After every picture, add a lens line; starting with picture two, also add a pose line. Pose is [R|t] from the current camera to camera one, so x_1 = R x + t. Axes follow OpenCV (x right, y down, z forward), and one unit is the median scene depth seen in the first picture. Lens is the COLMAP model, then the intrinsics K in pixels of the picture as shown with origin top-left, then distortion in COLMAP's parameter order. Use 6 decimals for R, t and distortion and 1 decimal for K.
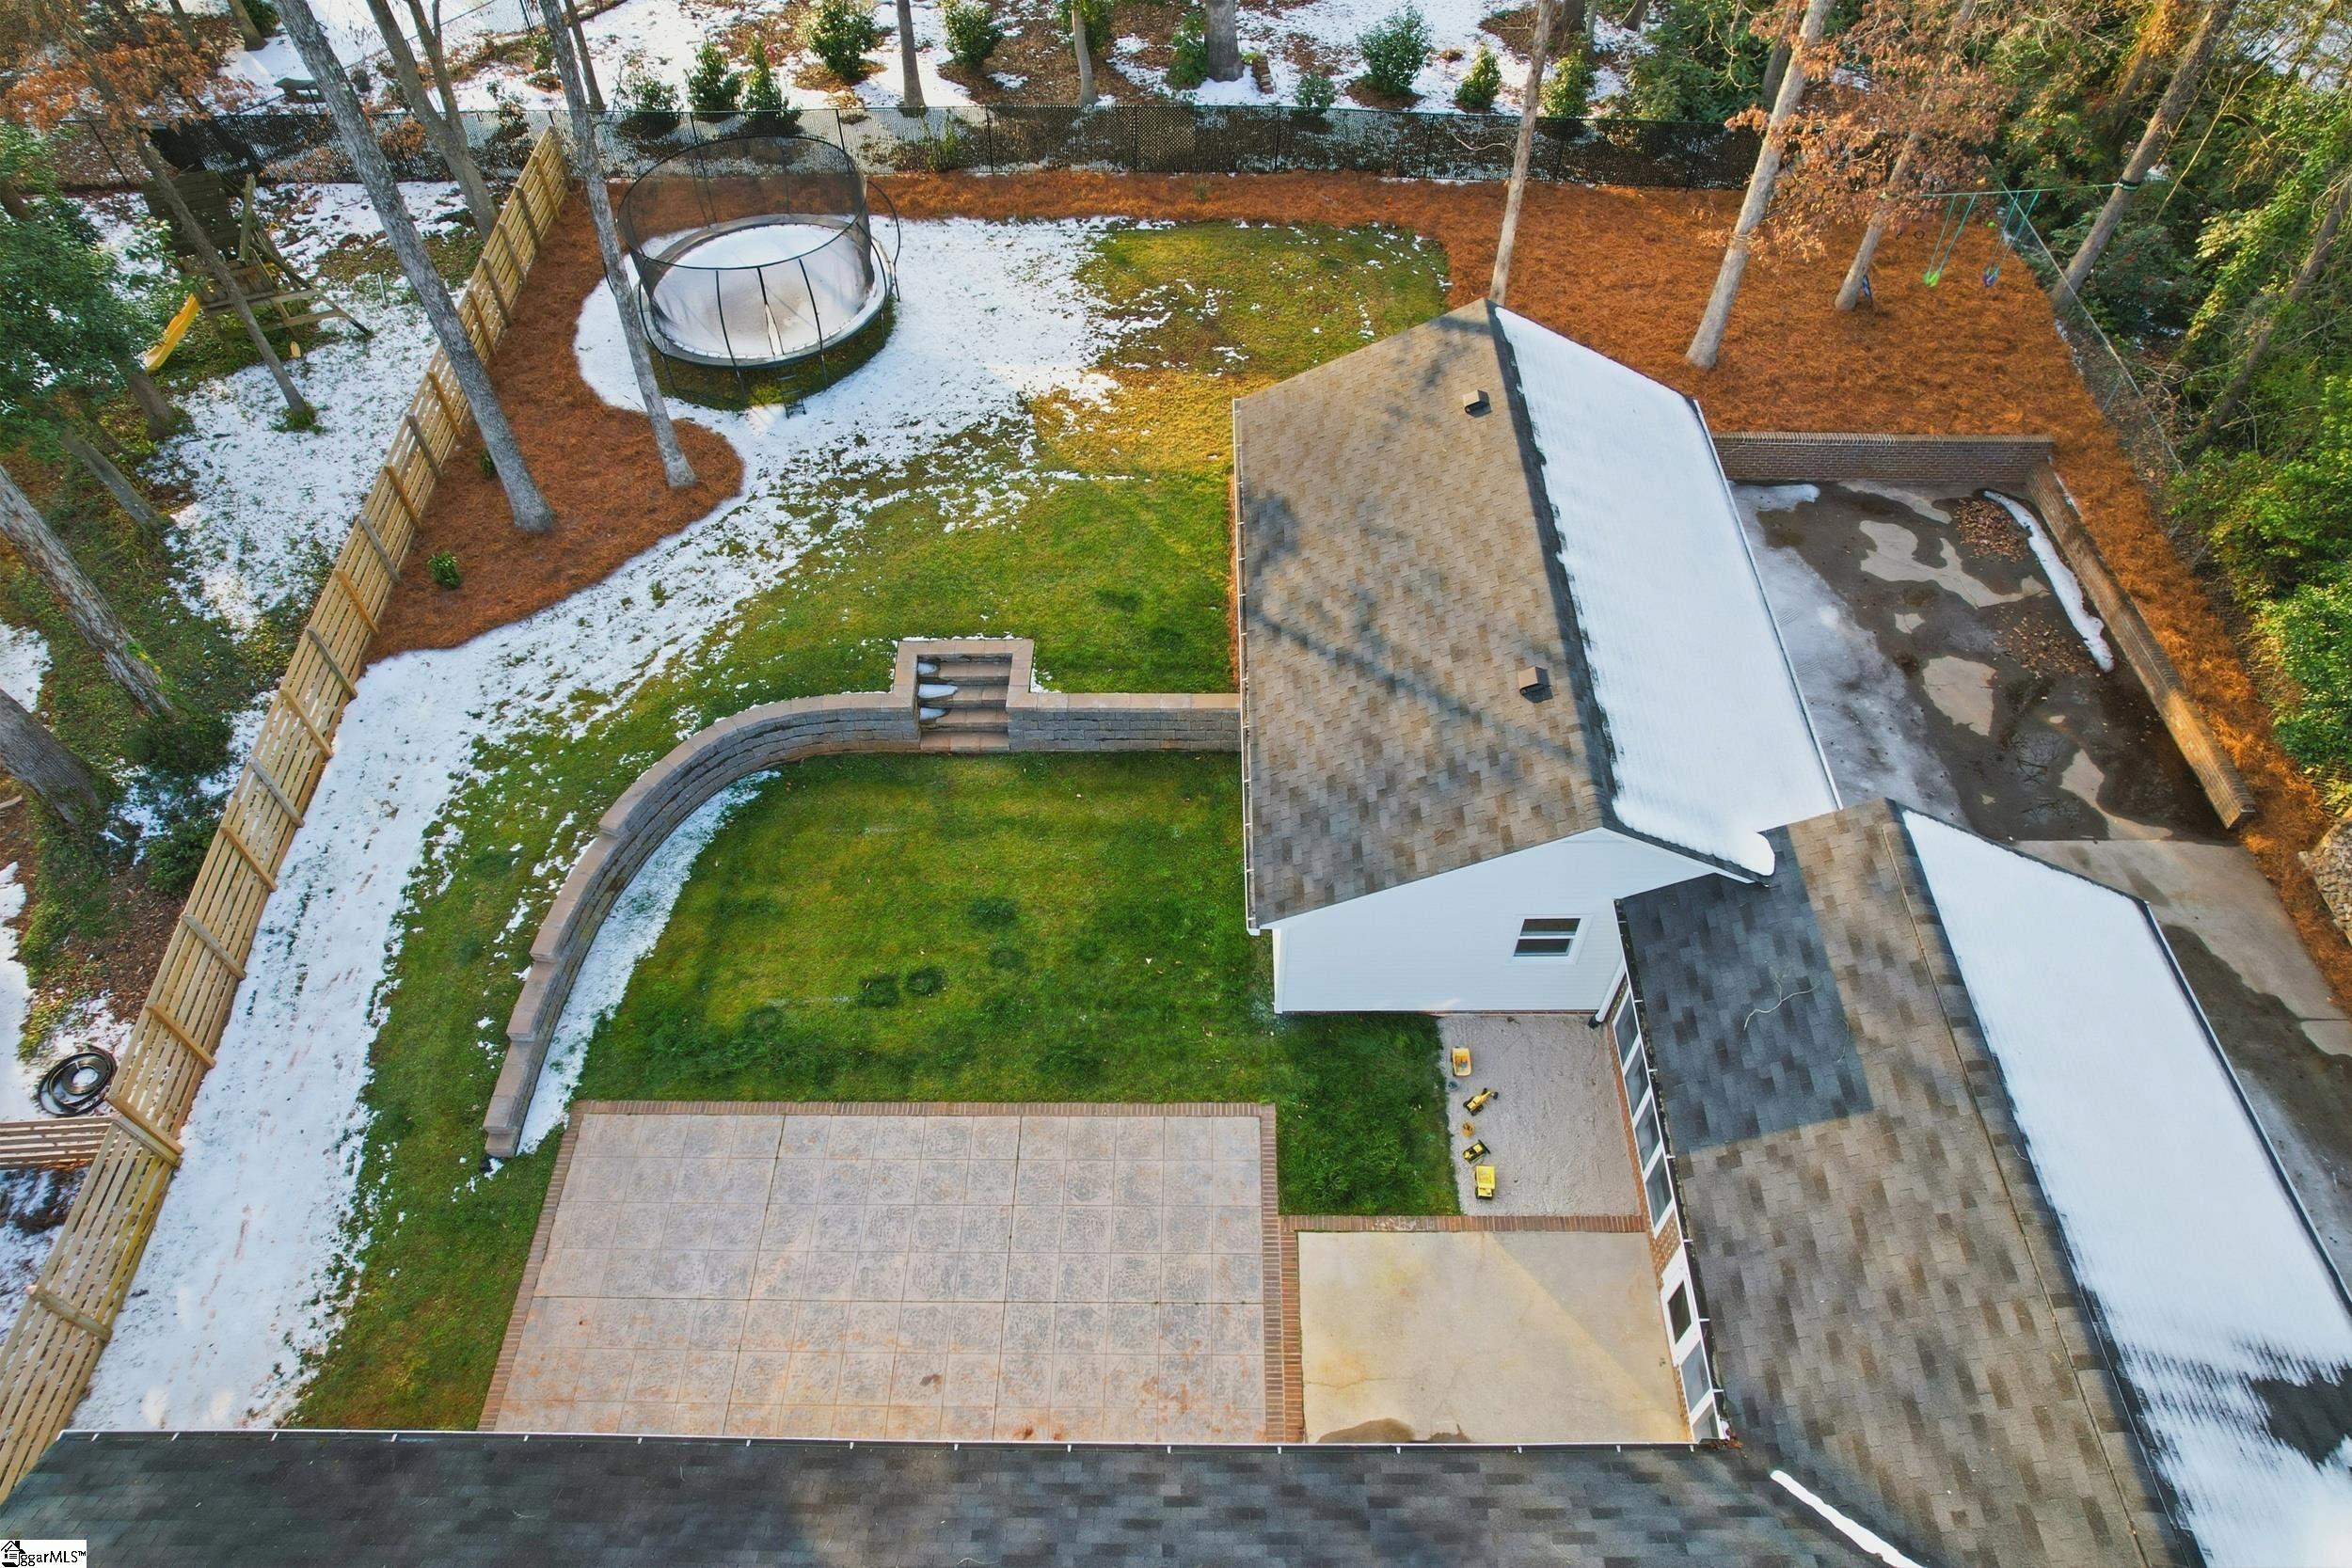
lens RADIAL K [[1510.2, 0, 1183.9], [0, 1510.2, 793.6], [0, 0, 1]] dist [-0.076411, 0.072303]
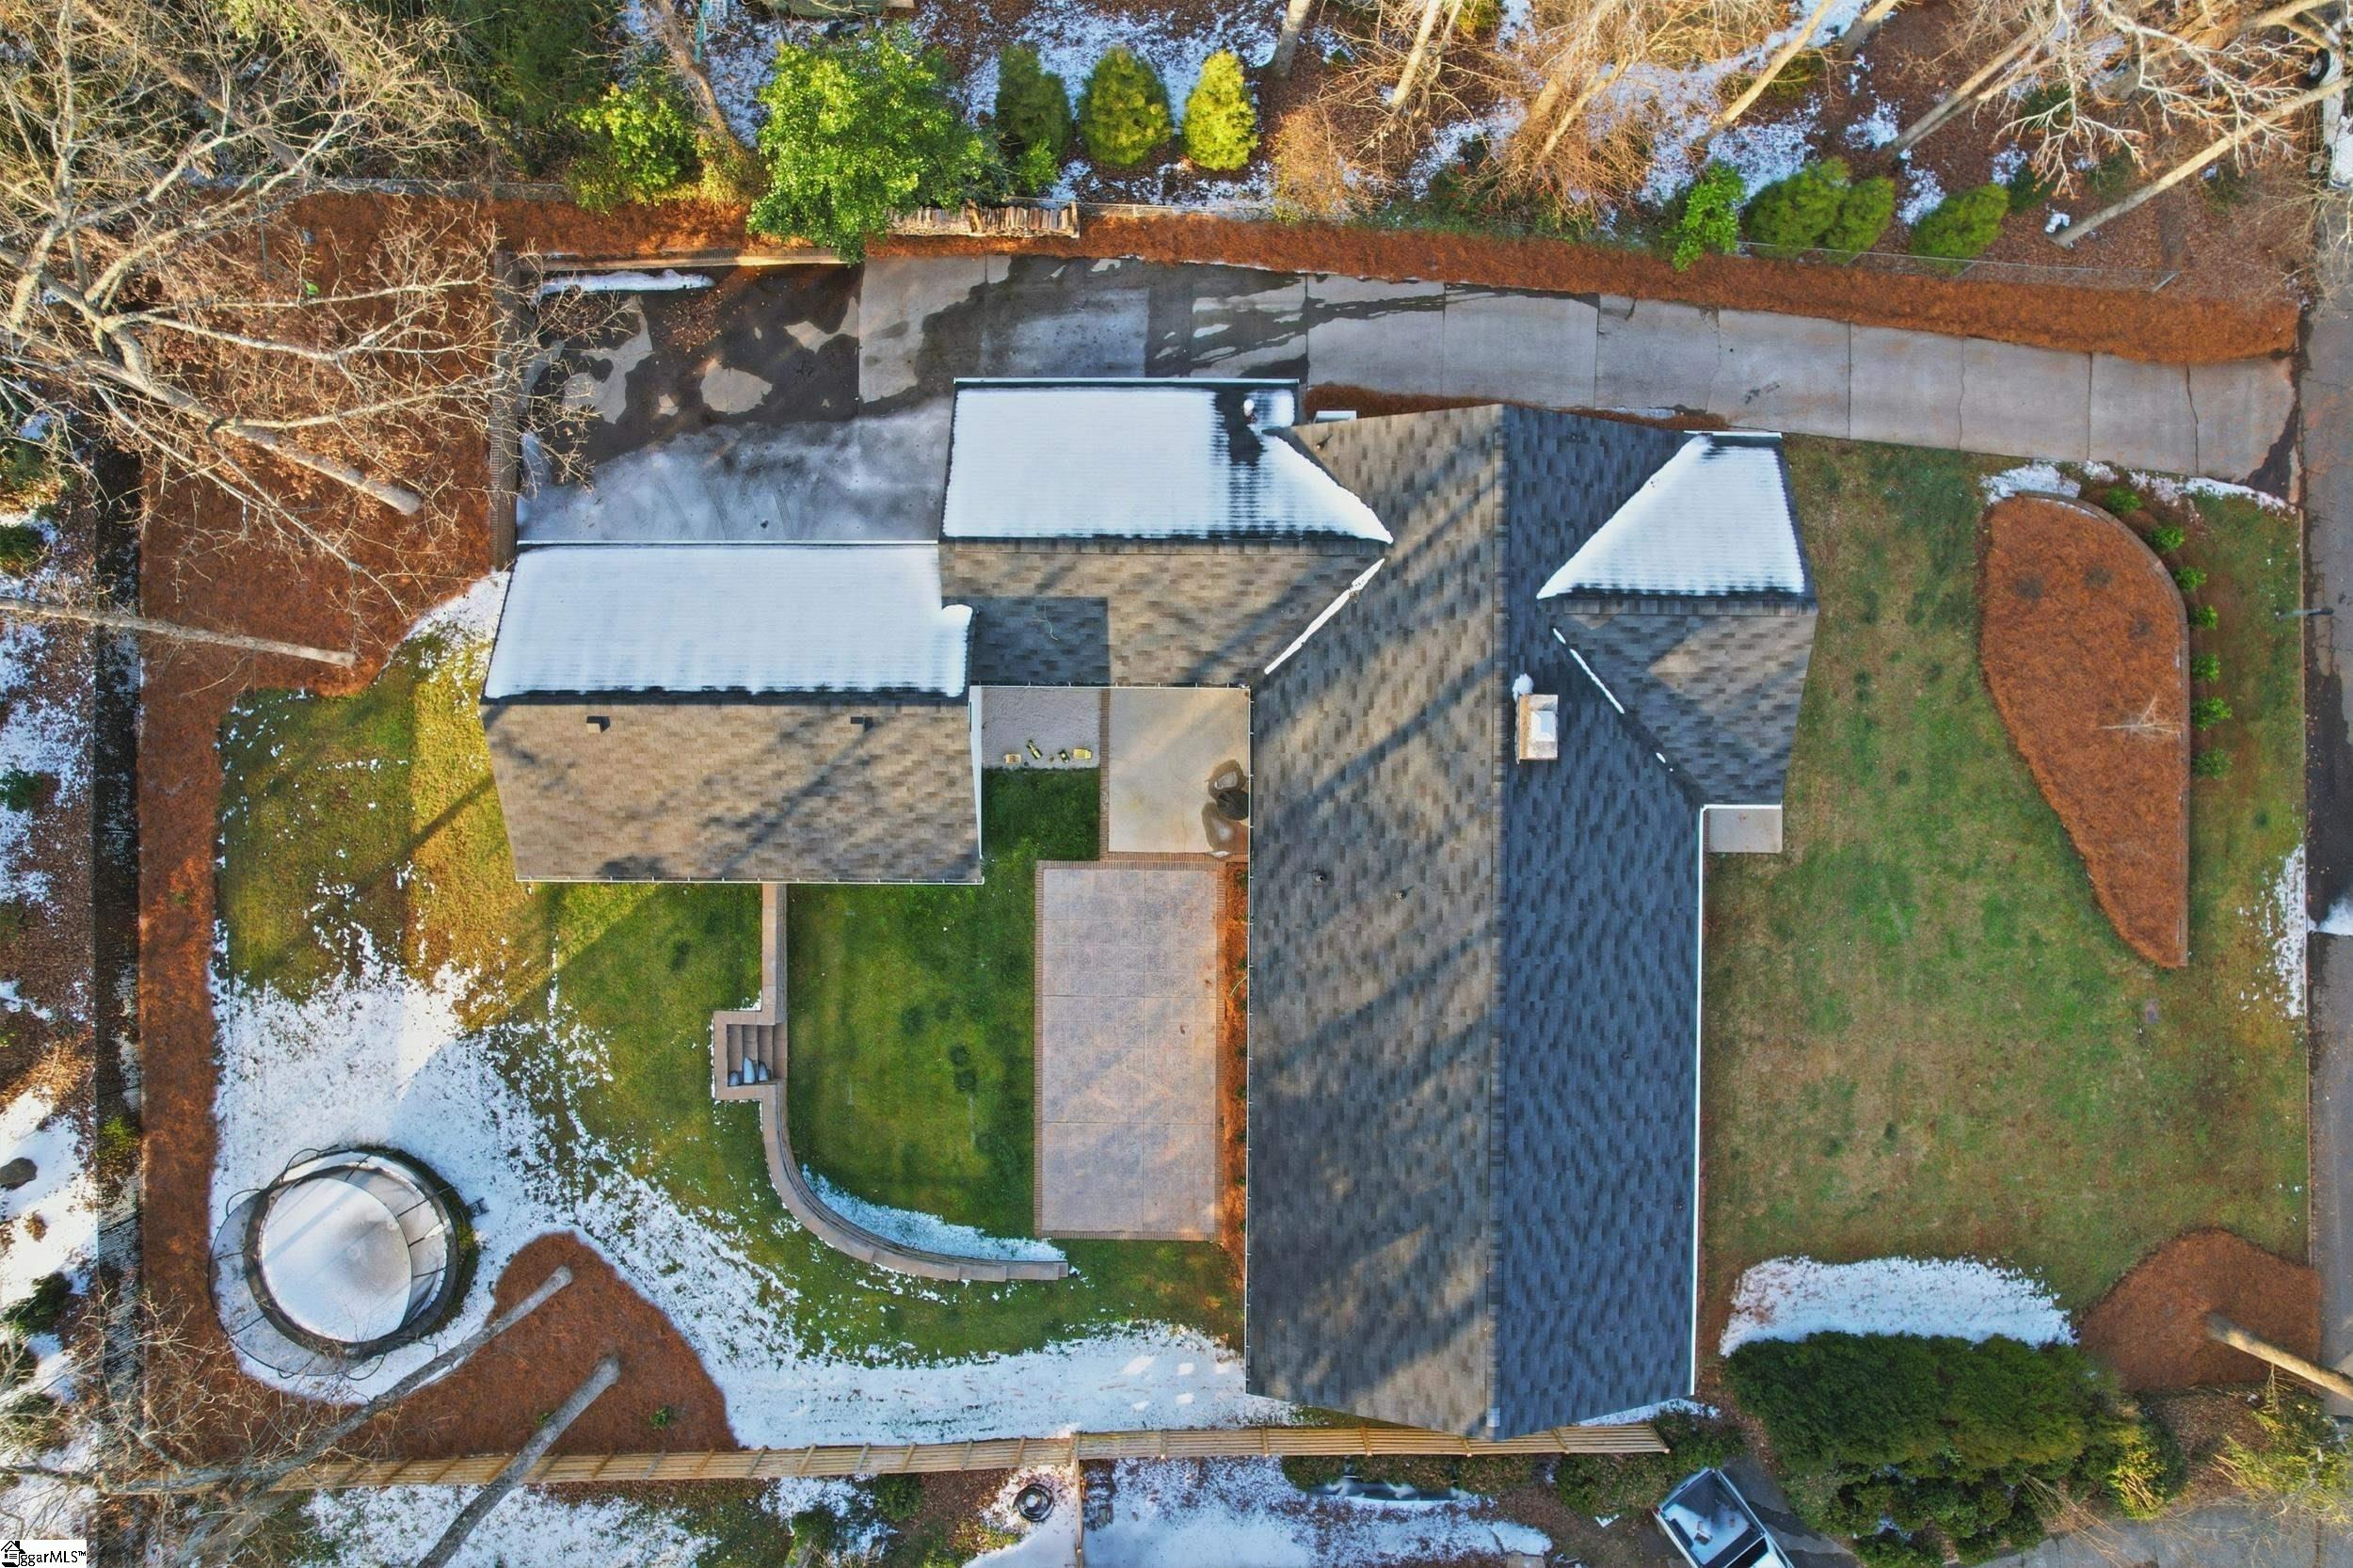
lens RADIAL K [[1511.0, 0, 1184.4], [0, 1511.0, 793.6], [0, 0, 1]] dist [-0.076411, 0.072303]
pose [[-0.000284, -0.999978, 0.006692, 0.108712], [0.767028, 0.004076, 0.641600, -0.705983], [-0.641613, 0.005316, 0.767010, -0.459142]]
